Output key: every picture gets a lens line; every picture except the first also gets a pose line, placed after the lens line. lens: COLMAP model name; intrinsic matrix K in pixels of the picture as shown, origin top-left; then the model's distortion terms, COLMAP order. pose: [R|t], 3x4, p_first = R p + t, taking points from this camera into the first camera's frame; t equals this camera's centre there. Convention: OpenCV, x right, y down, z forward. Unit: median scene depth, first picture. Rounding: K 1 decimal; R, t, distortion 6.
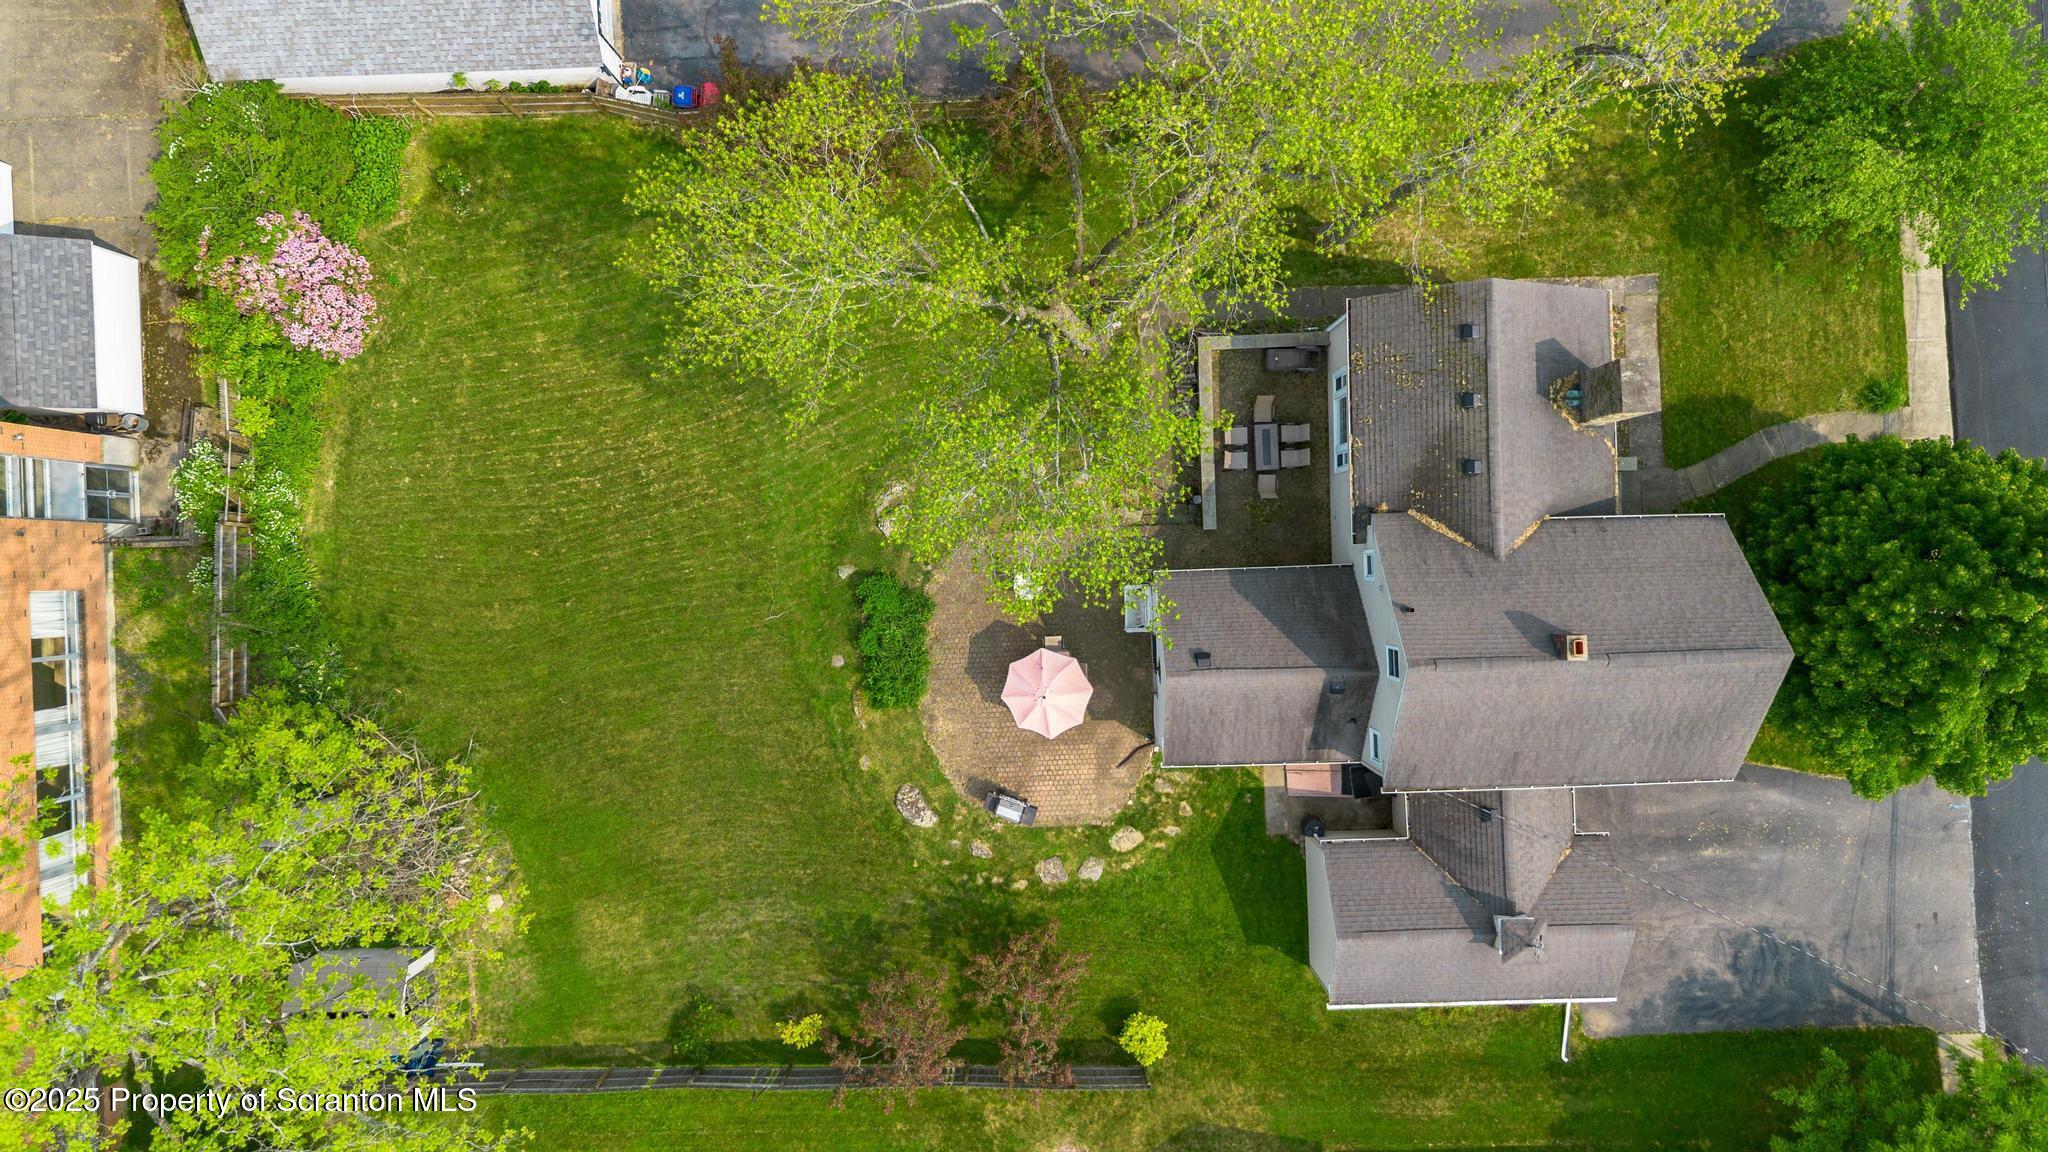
lens RADIAL K [[1457.1, 0, 1021.3], [0, 1457.1, 564.1], [0, 0, 1]] dist [0.044458, -0.000519]
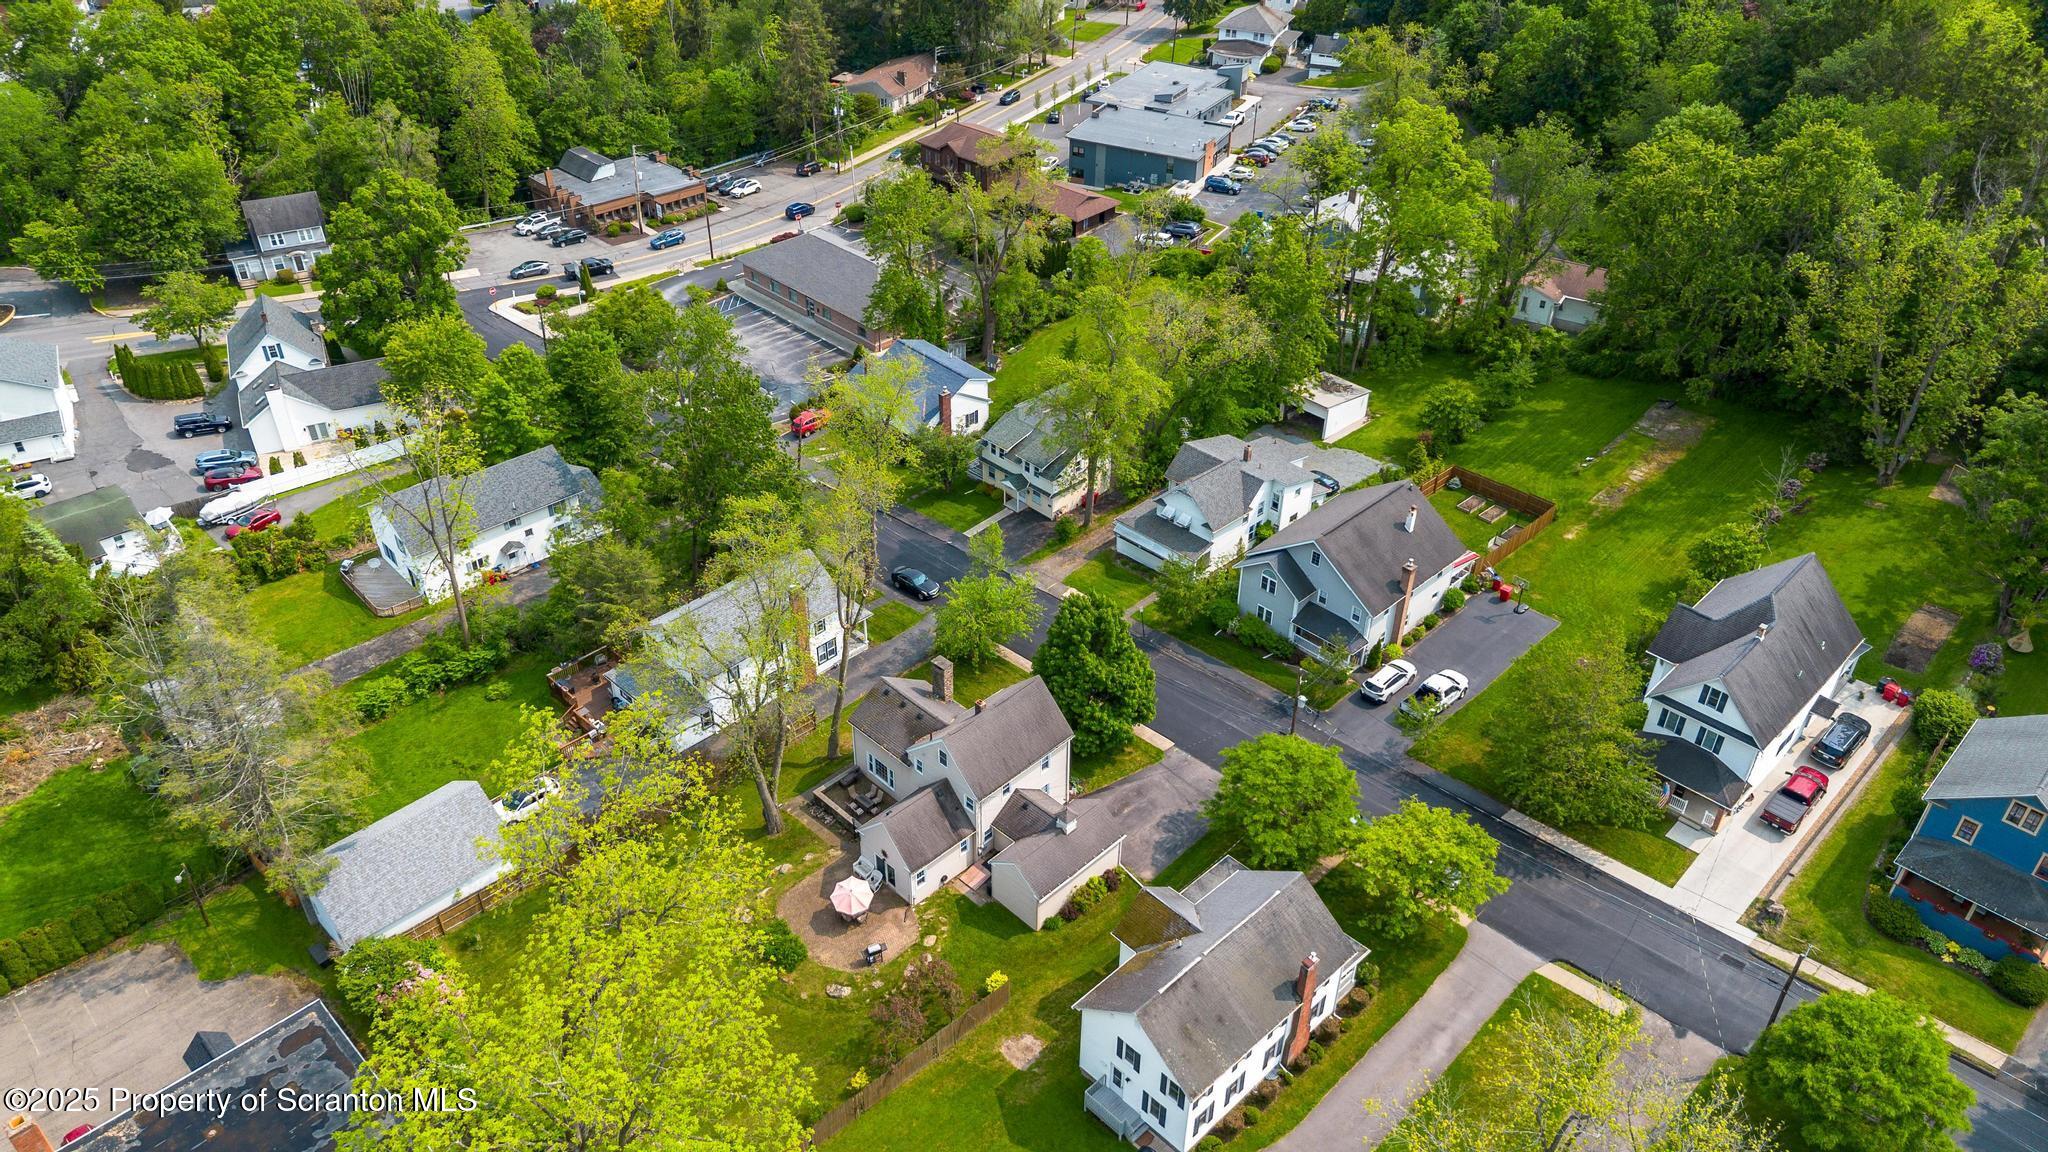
lens RADIAL K [[1457.1, 0, 1021.3], [0, 1457.1, 564.1], [0, 0, 1]] dist [0.044458, -0.000519]
pose [[0.736989, -0.374952, 0.562368, -0.784872], [0.675898, 0.405227, -0.615591, 1.316264], [0.002931, 0.833787, 0.552078, -0.564661]]
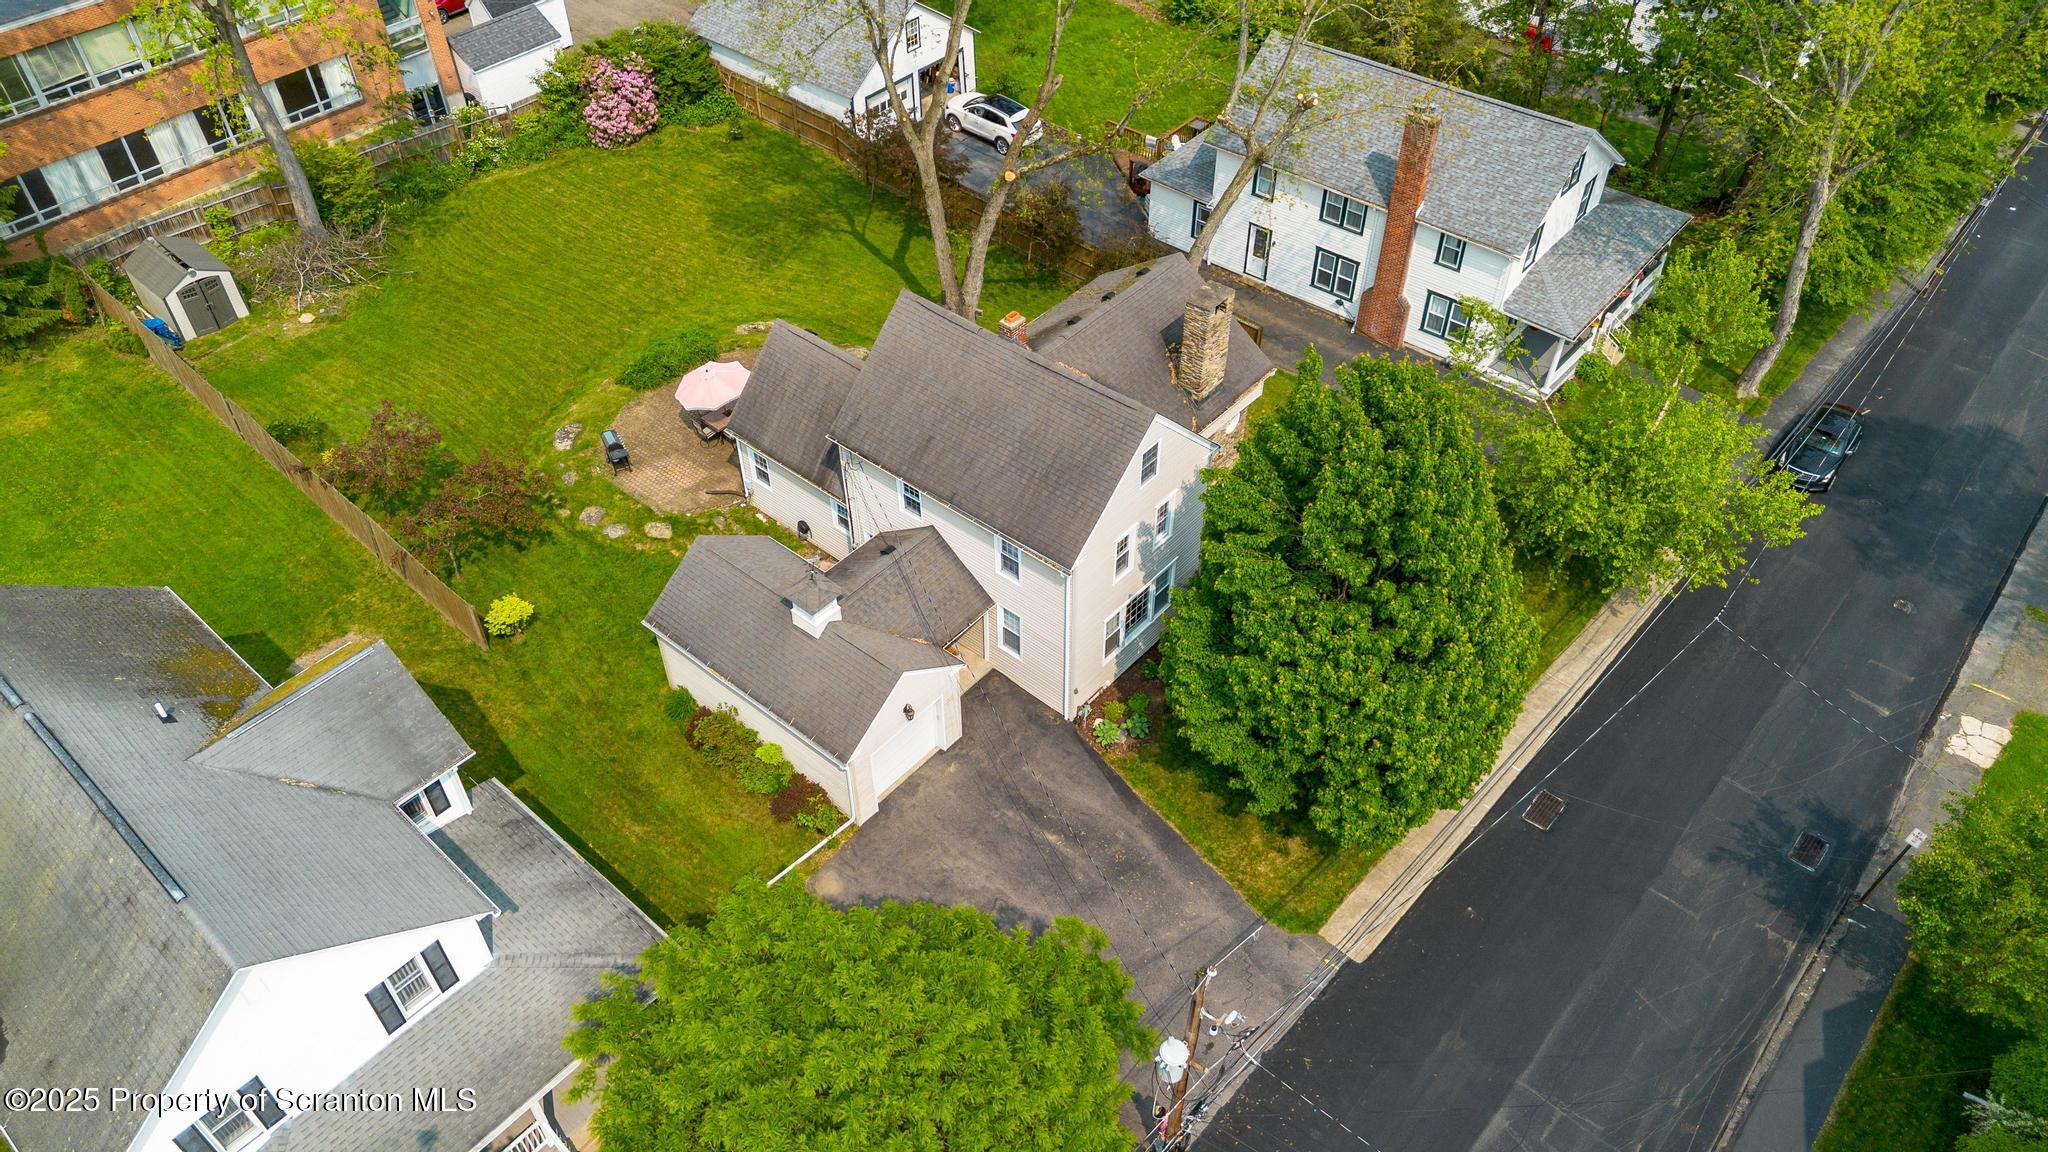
lens RADIAL K [[1457.1, 0, 1021.3], [0, 1457.1, 564.1], [0, 0, 1]] dist [0.044458, -0.000519]
pose [[0.737569, 0.478167, -0.476811, 0.793268], [-0.675004, 0.502204, -0.540519, 0.601950], [-0.019002, 0.720519, 0.693175, 0.266481]]
